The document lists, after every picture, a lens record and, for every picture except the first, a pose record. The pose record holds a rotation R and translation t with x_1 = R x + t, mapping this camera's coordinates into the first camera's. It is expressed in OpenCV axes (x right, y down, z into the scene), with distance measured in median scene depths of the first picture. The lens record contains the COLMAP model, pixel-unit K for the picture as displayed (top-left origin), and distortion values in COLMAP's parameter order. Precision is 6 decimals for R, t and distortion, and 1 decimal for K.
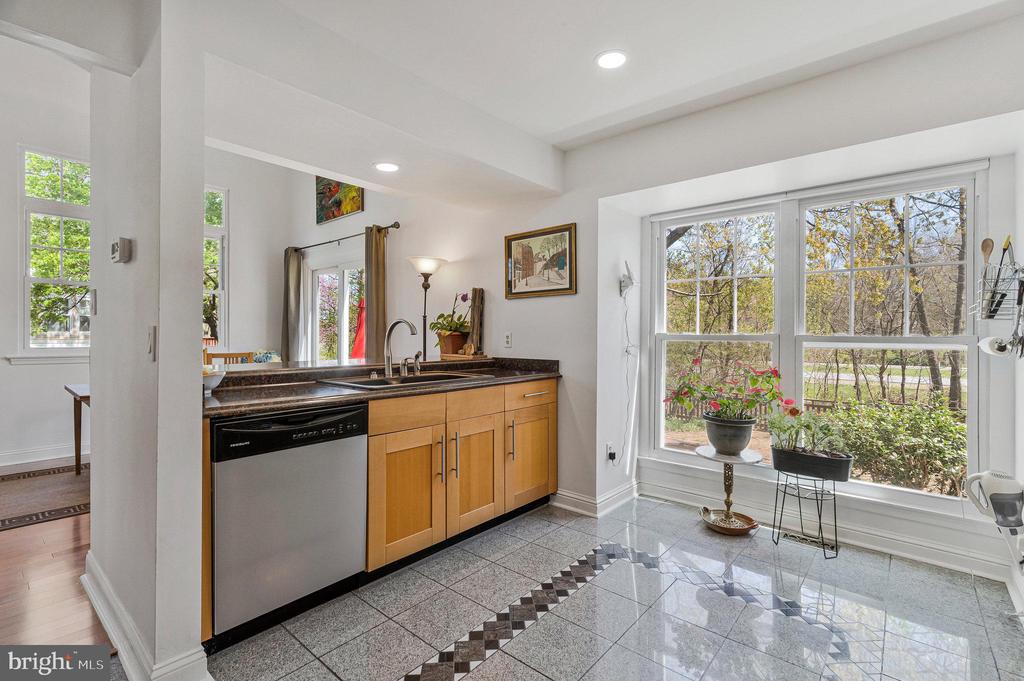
lens RADIAL K [[471.0, 0, 512.6], [0, 471.0, 335.7], [0, 0, 1]] dist [-0.011576, 0.000476]
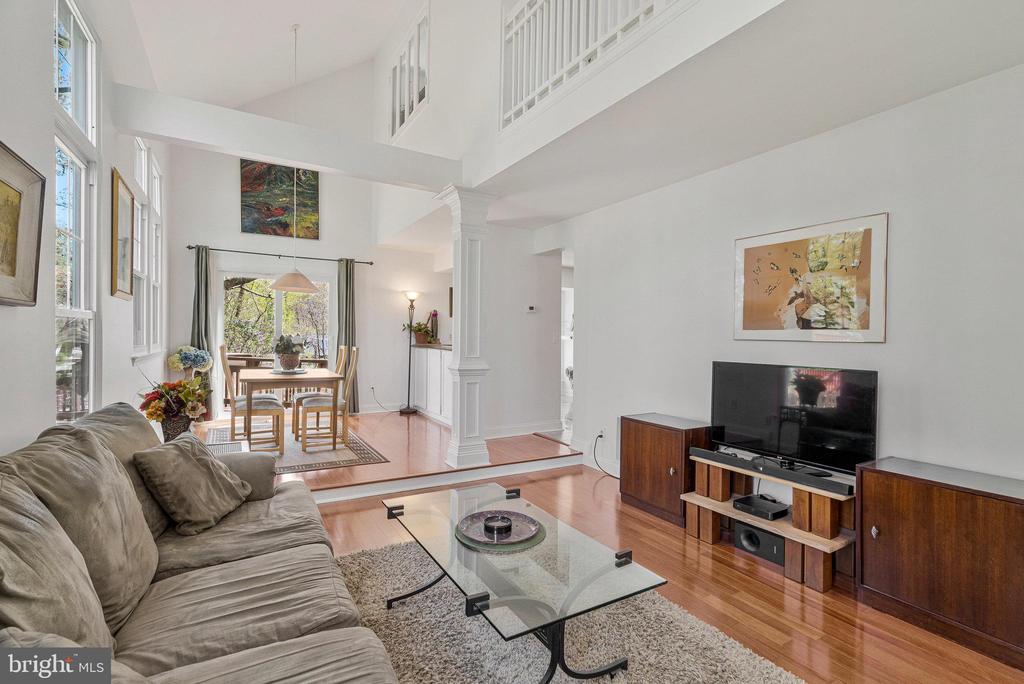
lens RADIAL K [[471.0, 0, 510.3], [0, 471.0, 338.8], [0, 0, 1]] dist [-0.011576, 0.000476]
pose [[0.331984, -0.004188, 0.943276, -1.765441], [-0.004800, 0.999970, 0.006129, 0.003063], [-0.943273, -0.006563, 0.331954, 0.058592]]
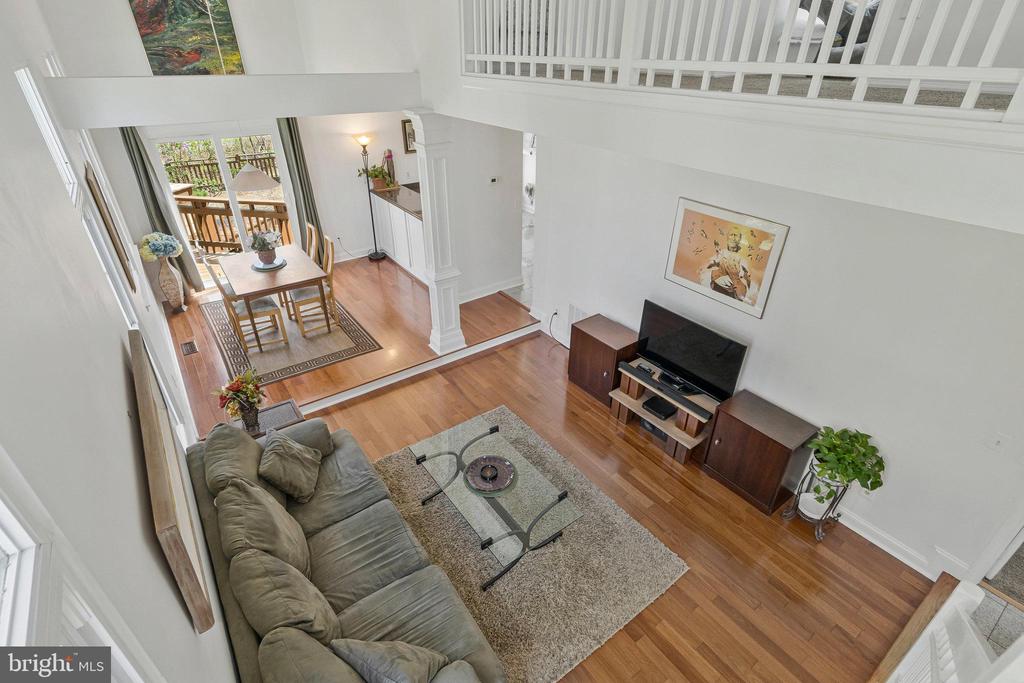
lens RADIAL K [[495.6, 0, 514.5], [0, 495.6, 342.7], [0, 0, 1]] dist [-0.010934, -0.001362]
pose [[0.234022, -0.502428, 0.832346, -1.898308], [-0.001544, 0.855926, 0.517096, -0.445239], [-0.972230, -0.122297, 0.199530, 0.046998]]
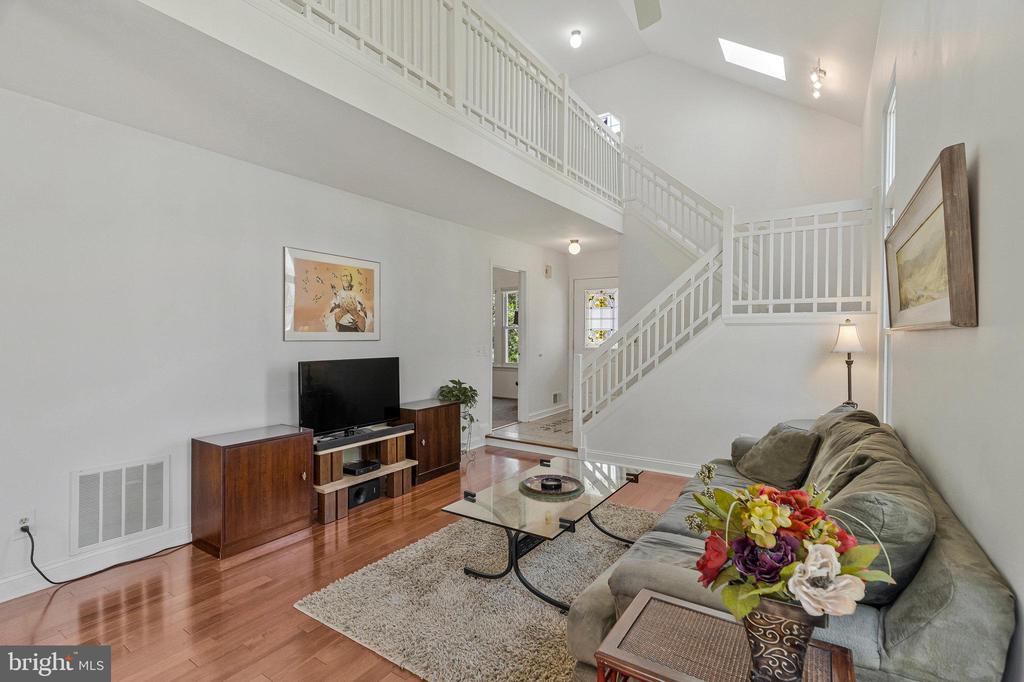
lens RADIAL K [[471.0, 0, 513.9], [0, 471.0, 339.2], [0, 0, 1]] dist [-0.011576, 0.000476]
pose [[-0.992969, -0.010599, -0.117901, -1.150610], [-0.013424, 0.999641, 0.023192, -0.022554], [0.117613, 0.024611, -0.992754, 0.917922]]
